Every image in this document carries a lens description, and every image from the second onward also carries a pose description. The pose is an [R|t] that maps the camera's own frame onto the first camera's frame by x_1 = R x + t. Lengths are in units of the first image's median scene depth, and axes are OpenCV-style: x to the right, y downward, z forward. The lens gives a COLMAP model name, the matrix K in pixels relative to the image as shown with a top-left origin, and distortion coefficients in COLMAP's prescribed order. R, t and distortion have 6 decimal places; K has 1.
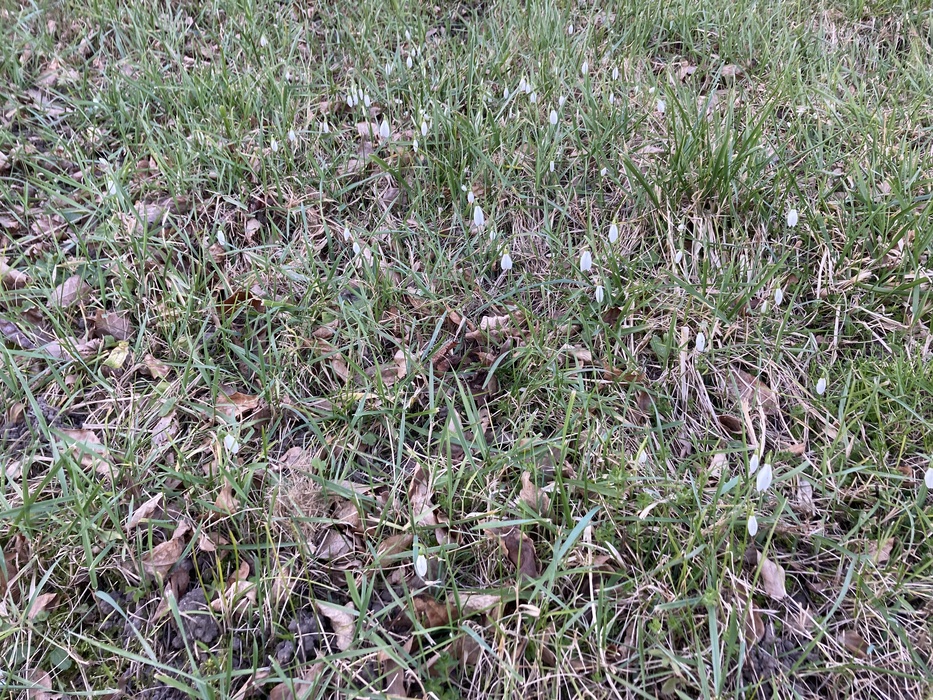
lens RADIAL K [[755.8, 0, 465.6], [0, 755.8, 347.8], [0, 0, 1]] dist [0.019155, 0.009970]
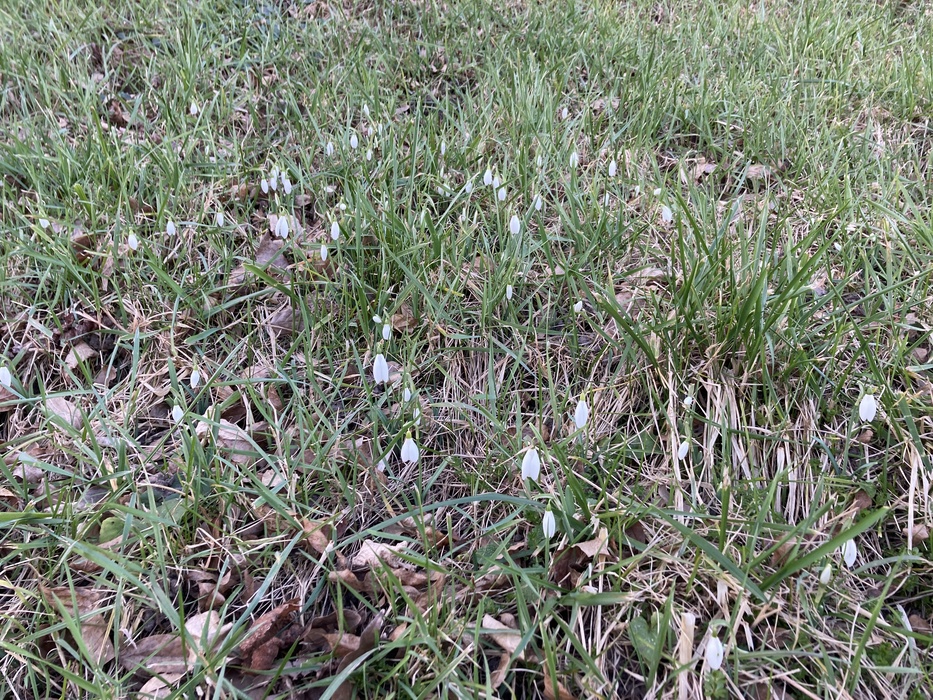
lens RADIAL K [[755.8, 0, 466.6], [0, 755.8, 351.1], [0, 0, 1]] dist [0.019155, 0.009970]
pose [[0.998401, 0.054263, -0.015818, 0.092399], [-0.055530, 0.993889, -0.095403, -0.119455], [0.010544, 0.096129, 0.995313, 0.312548]]
